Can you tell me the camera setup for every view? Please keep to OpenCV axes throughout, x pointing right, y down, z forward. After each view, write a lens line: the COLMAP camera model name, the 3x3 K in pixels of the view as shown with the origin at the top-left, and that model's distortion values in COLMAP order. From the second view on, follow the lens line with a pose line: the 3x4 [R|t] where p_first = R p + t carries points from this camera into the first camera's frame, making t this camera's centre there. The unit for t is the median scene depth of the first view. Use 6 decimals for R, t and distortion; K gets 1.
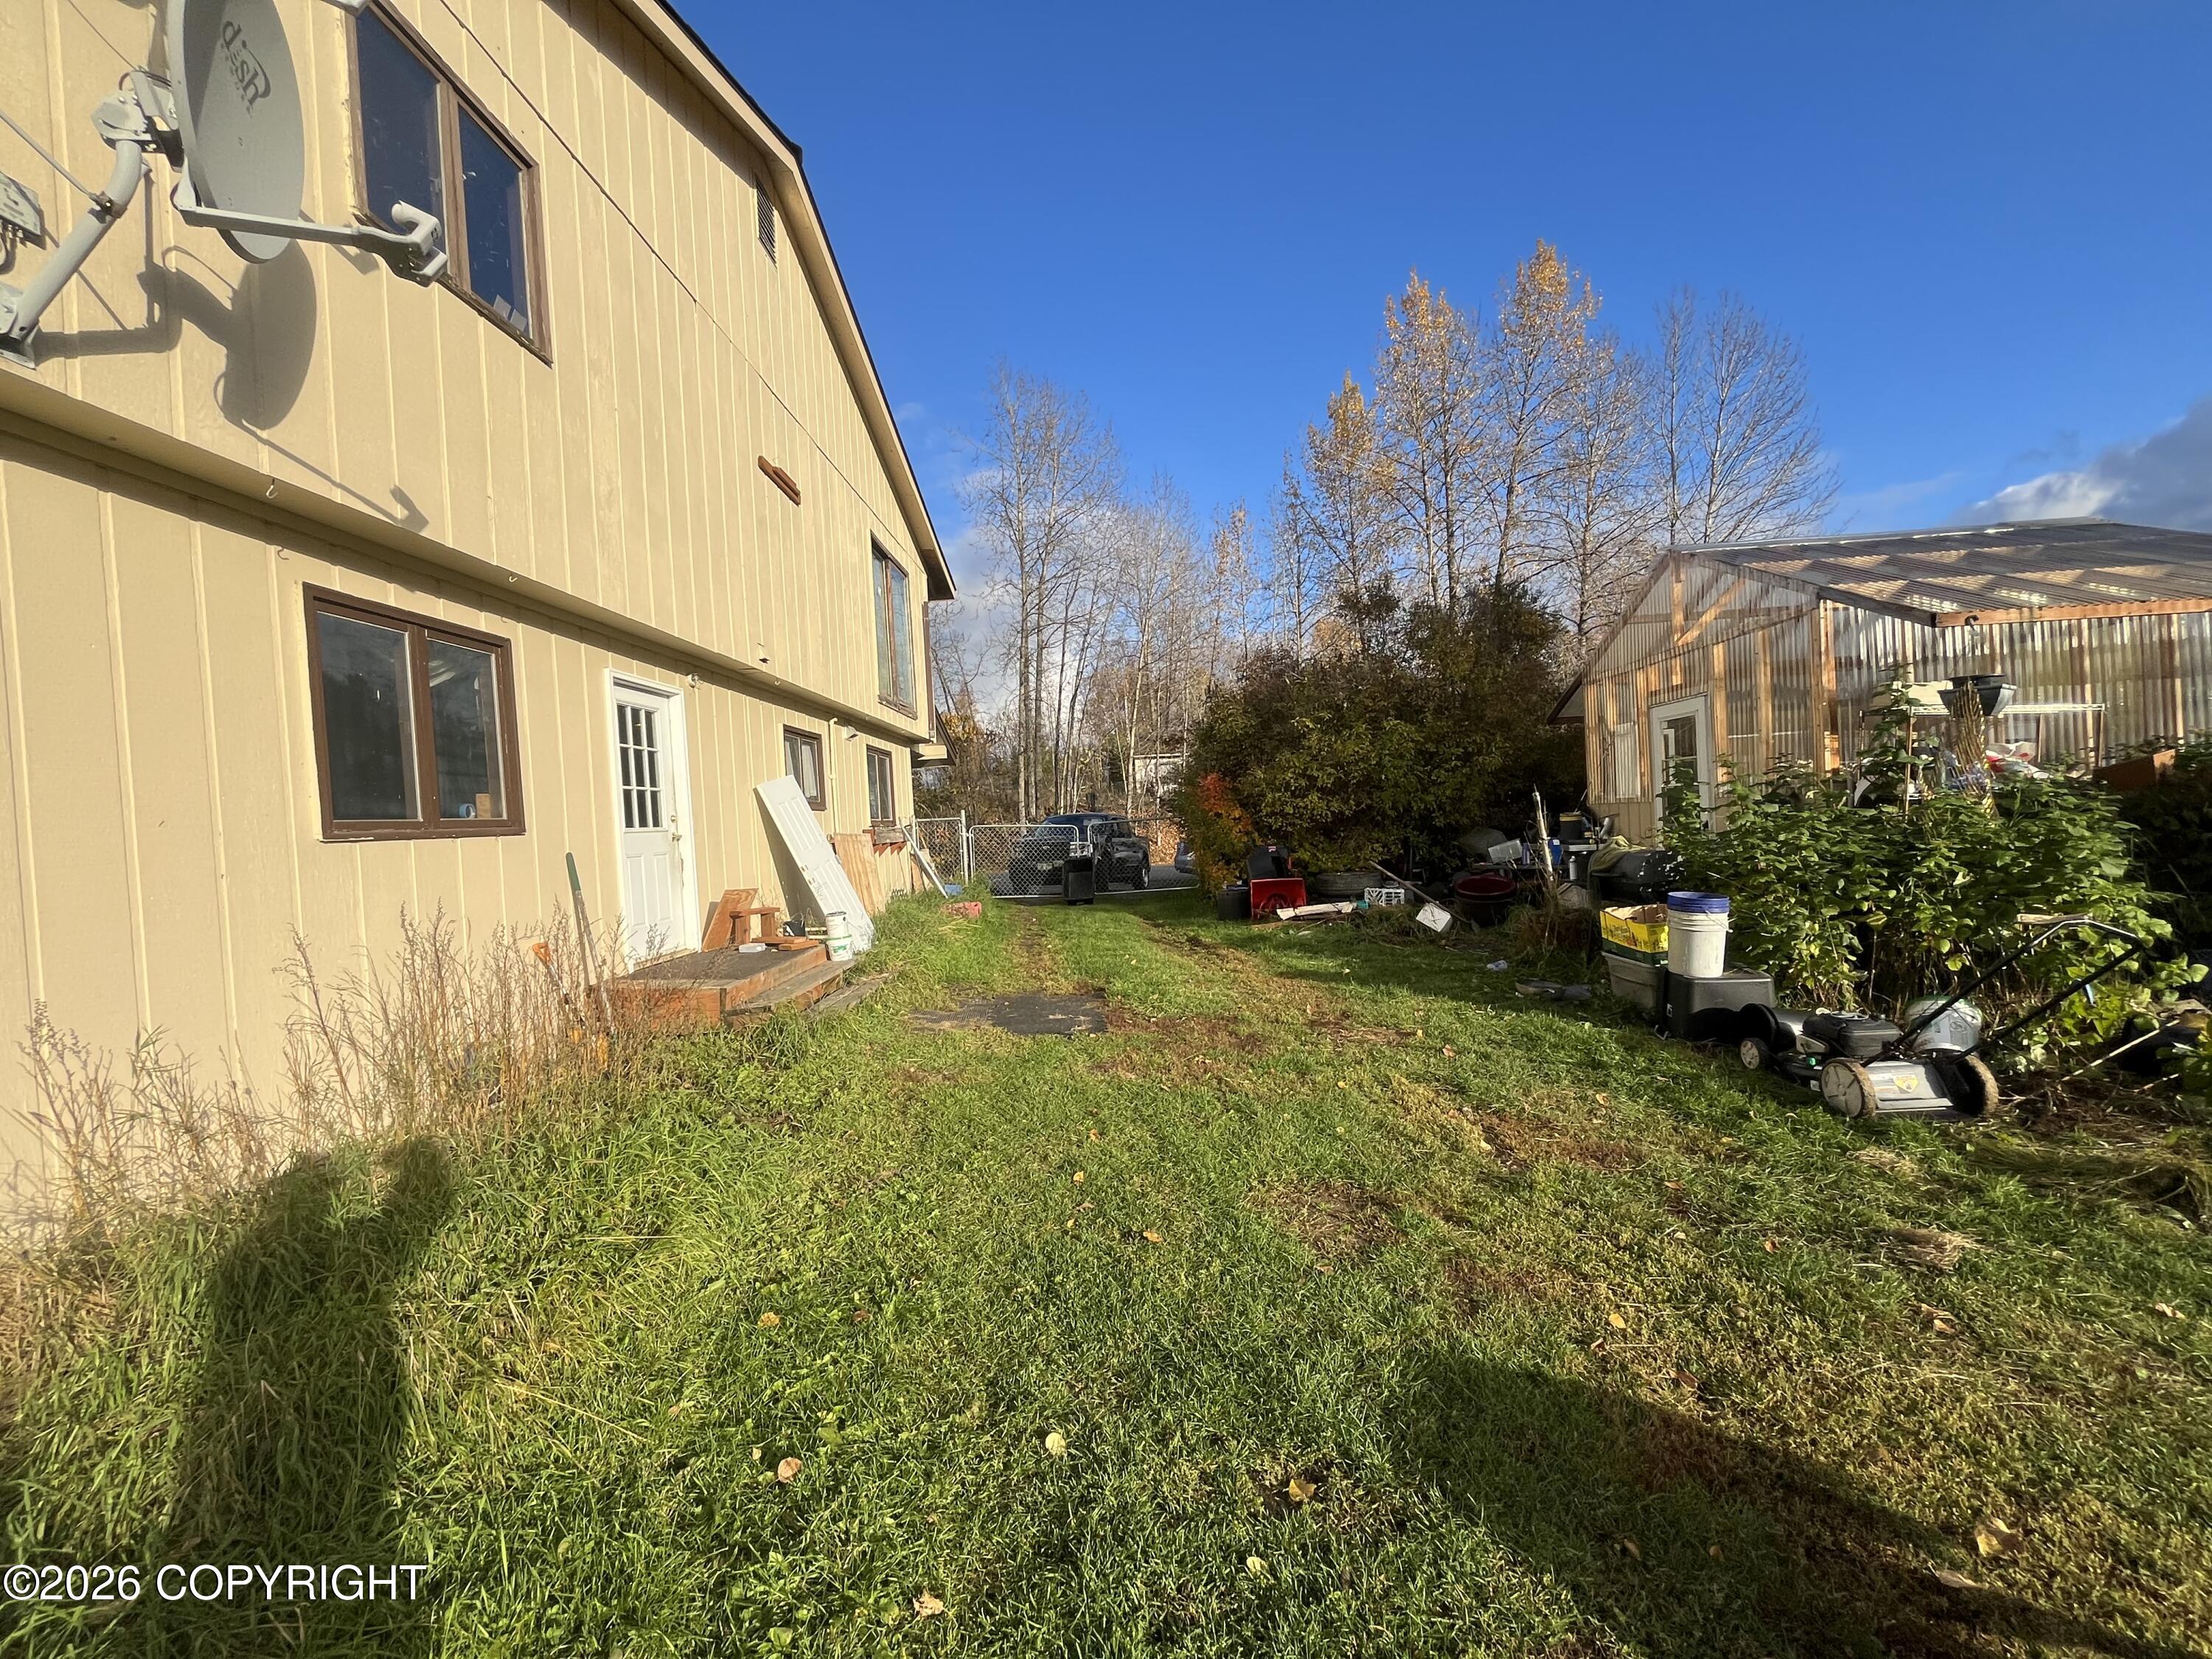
lens RADIAL K [[895.0, 0, 1090.5], [0, 895.0, 836.9], [0, 0, 1]] dist [-0.001975, -0.000258]
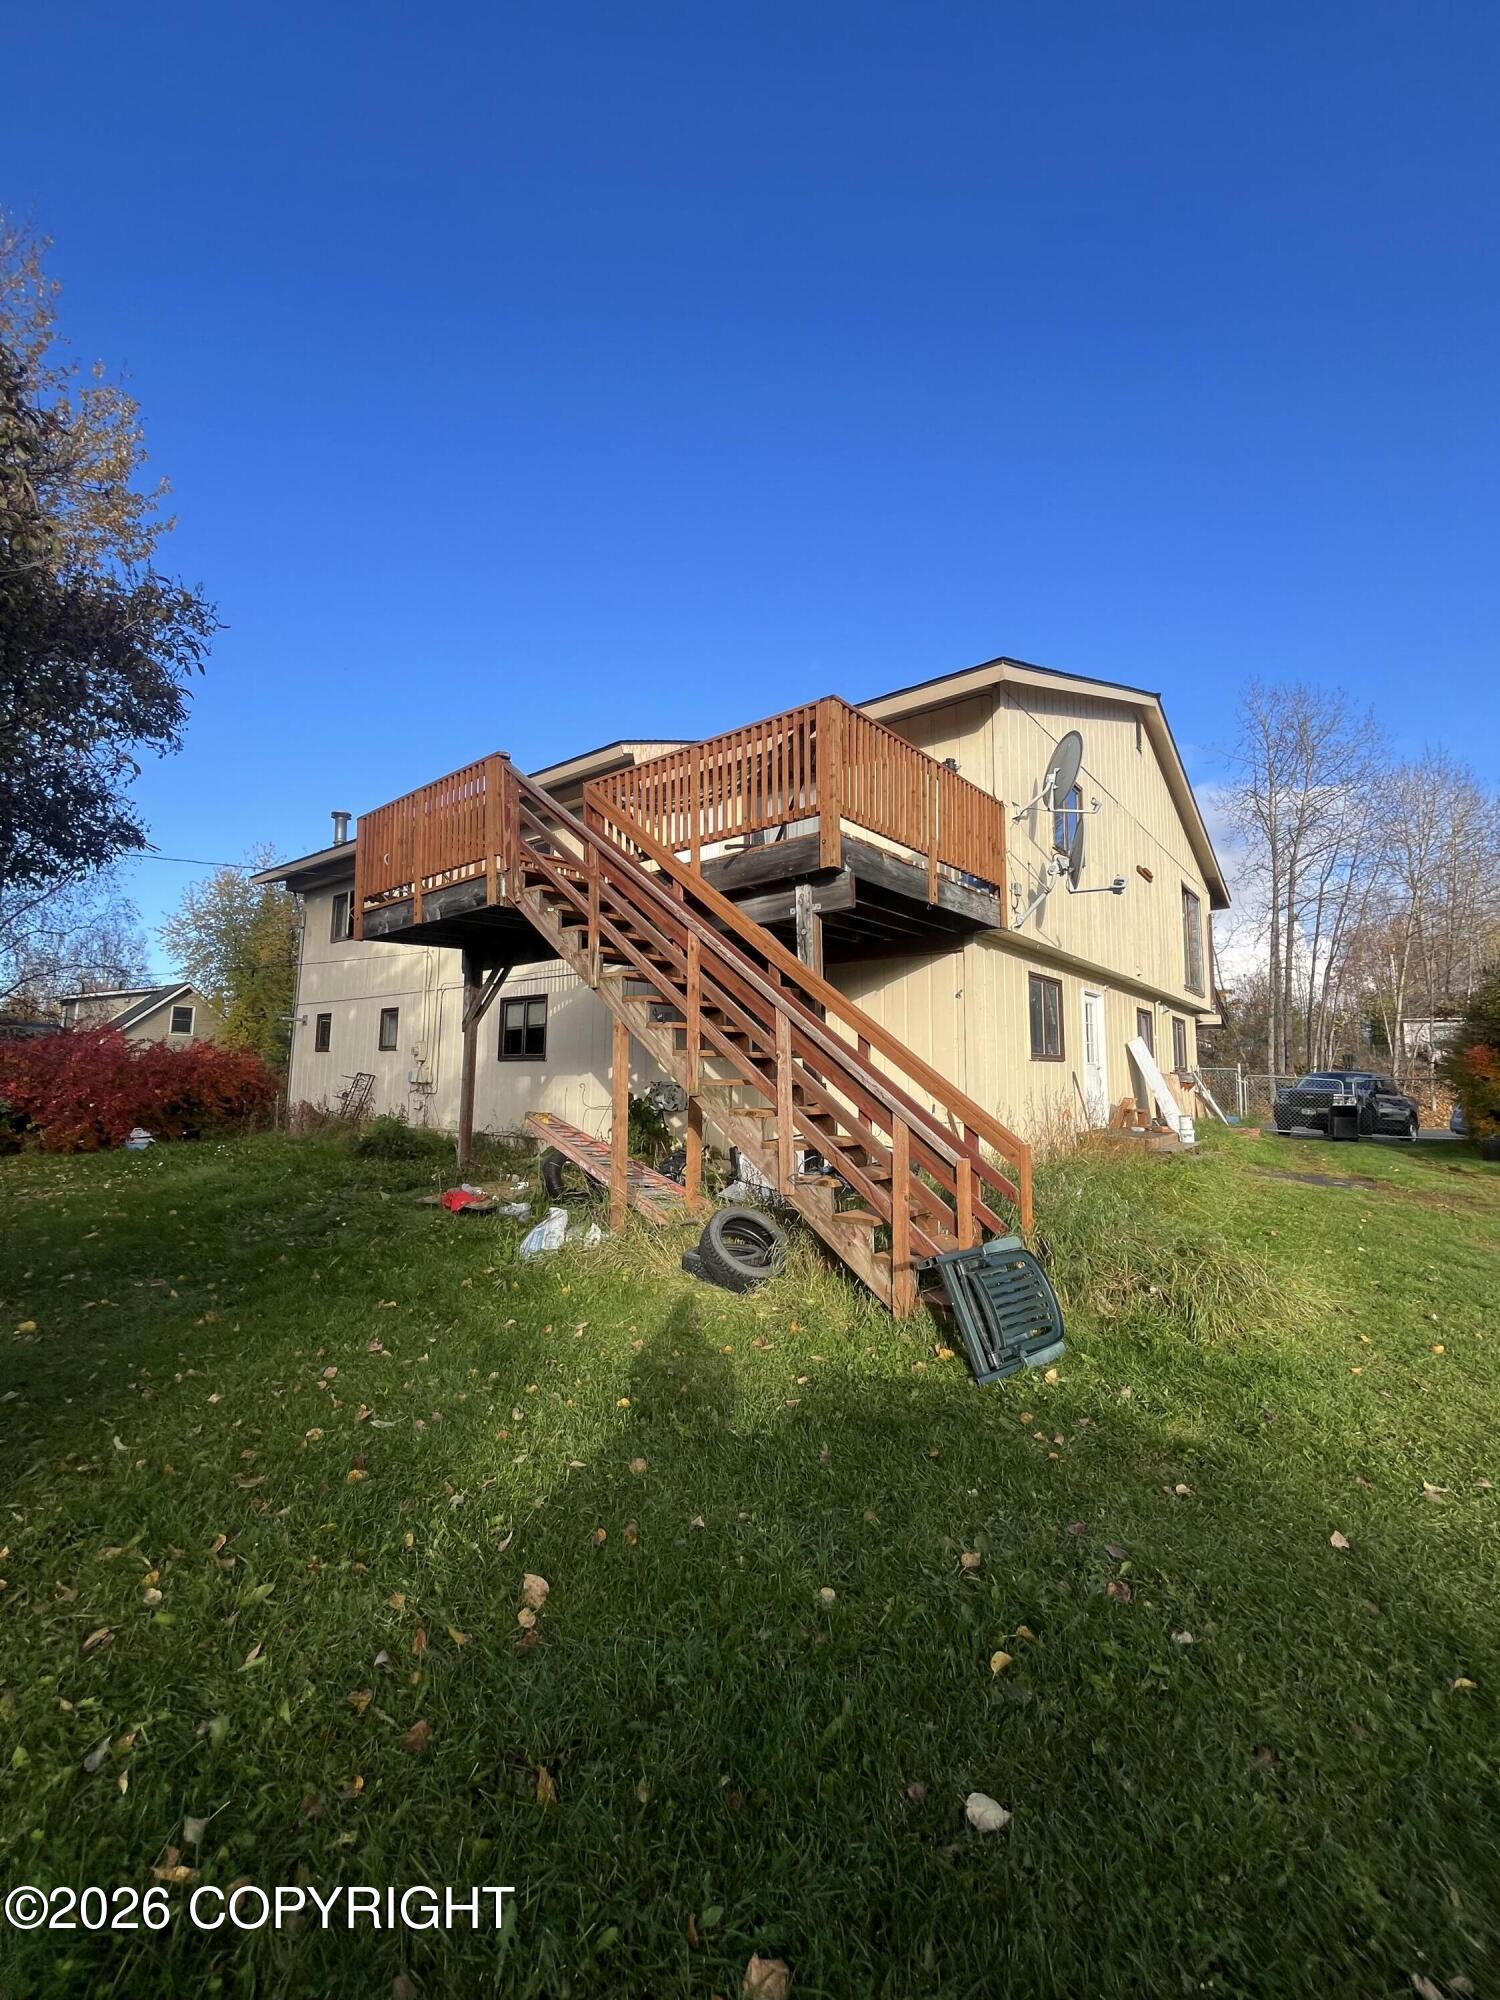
lens RADIAL K [[809.2, 0, 747.0], [0, 809.2, 989.8], [0, 0, 1]] dist [-0.001975, -0.000258]
pose [[0.805170, 0.000658, -0.593043, -0.014449], [-0.067619, 0.993580, -0.090704, 0.020953], [0.589176, 0.113133, 0.800045, -0.433917]]
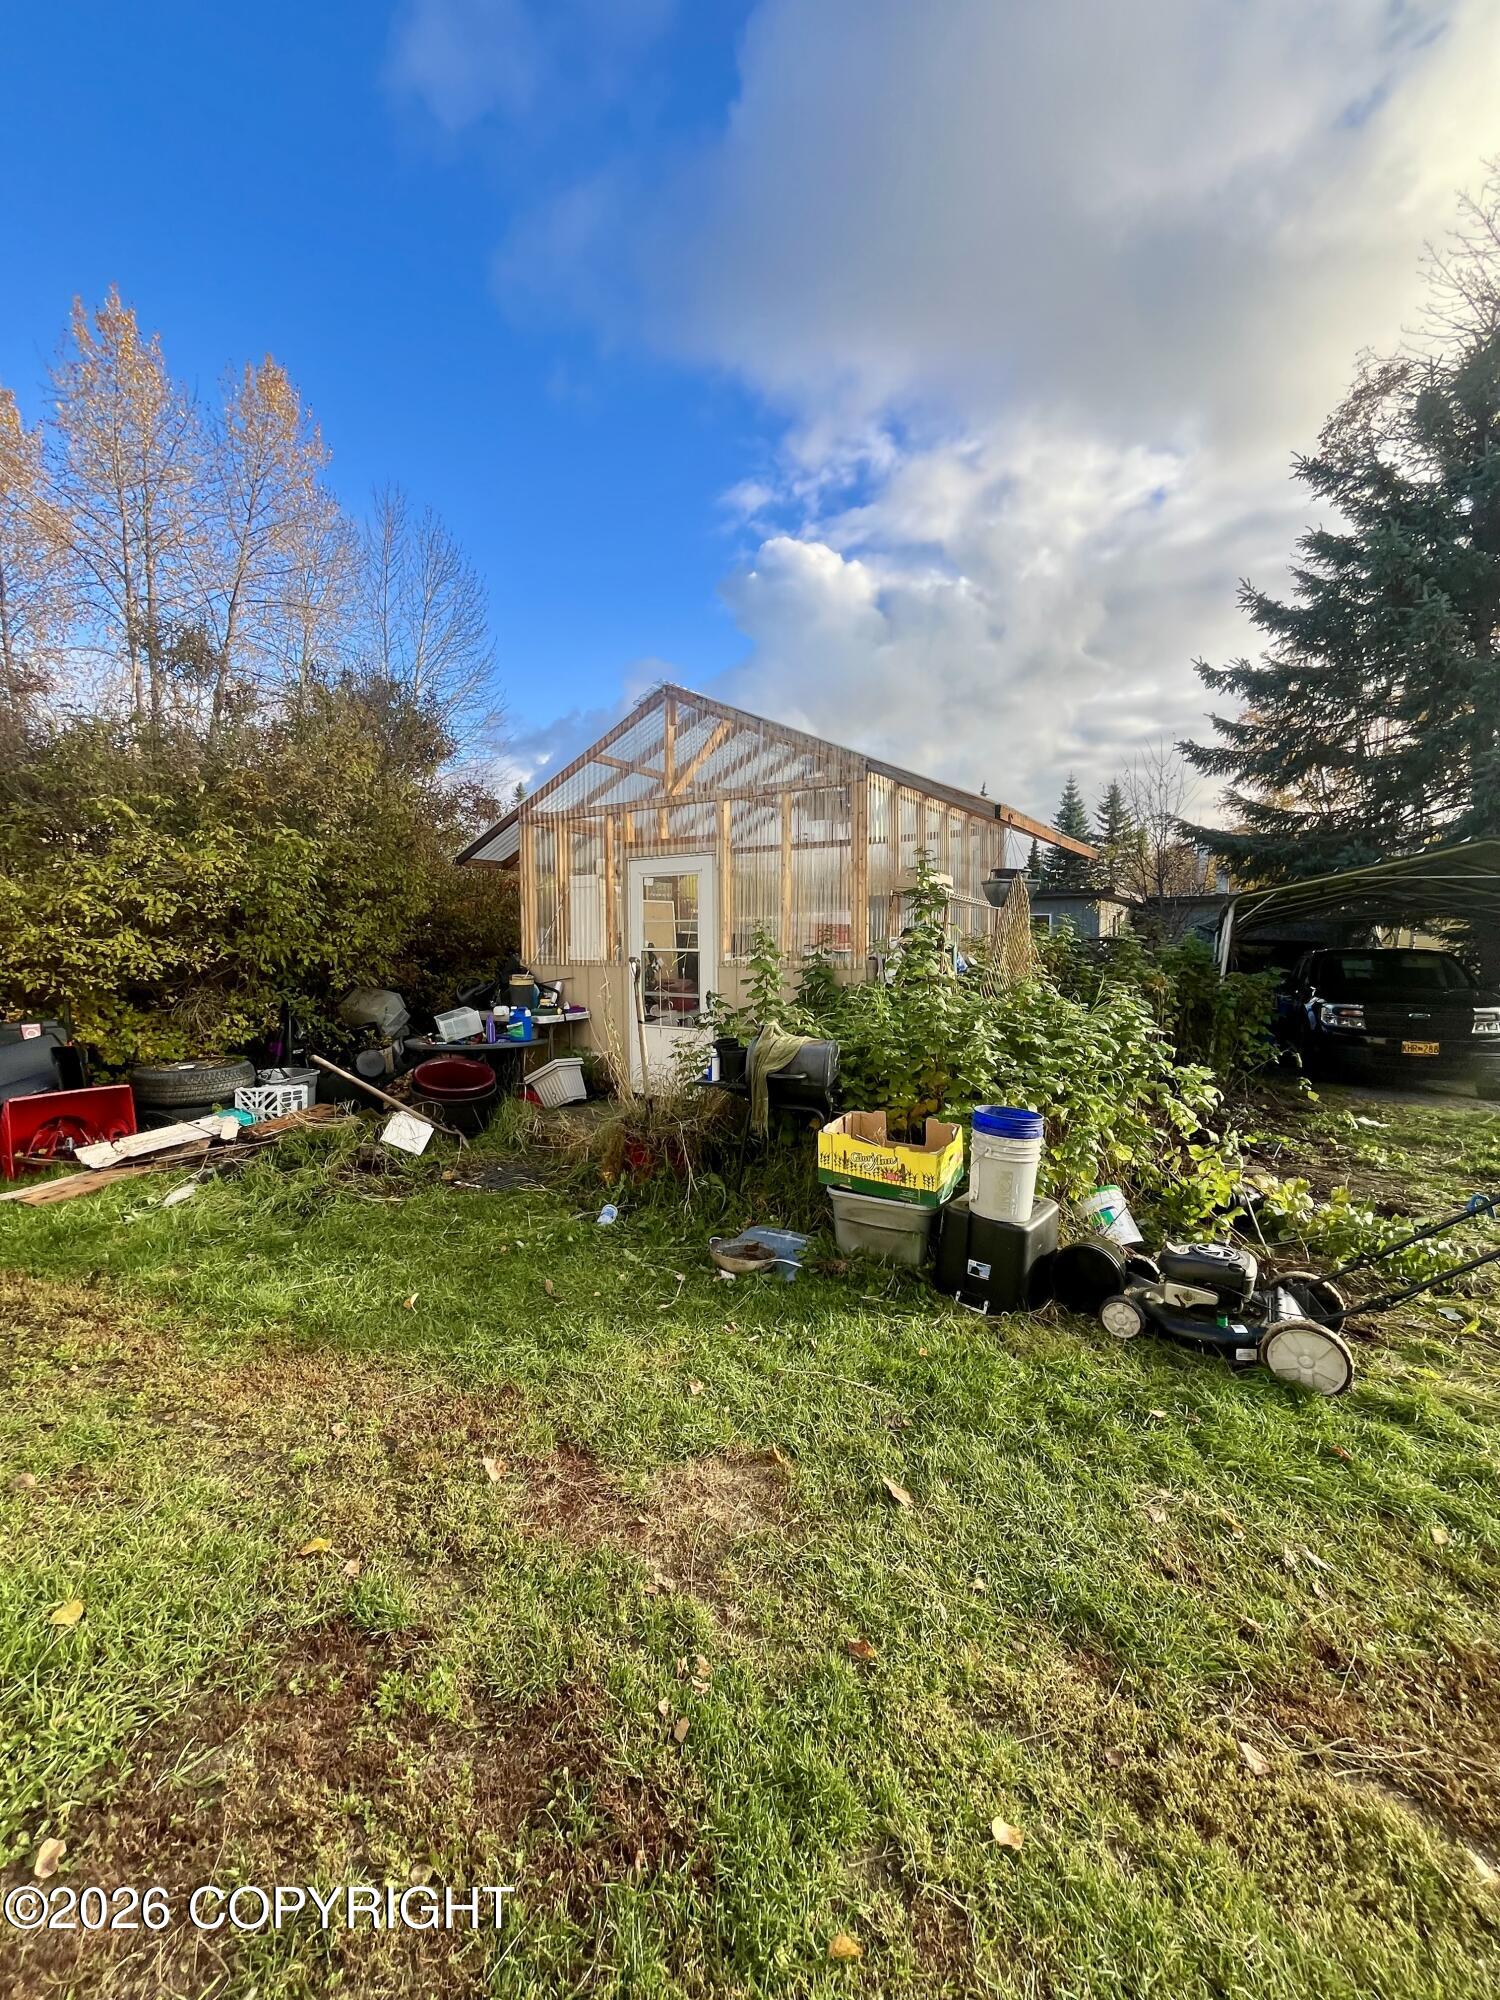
lens RADIAL K [[809.2, 0, 747.0], [0, 809.2, 989.8], [0, 0, 1]] dist [-0.001975, -0.000258]
pose [[0.486882, -0.006425, 0.873444, -0.009767], [-0.009132, 0.999881, 0.012446, -0.015162], [-0.873420, -0.014036, 0.486765, 0.284951]]
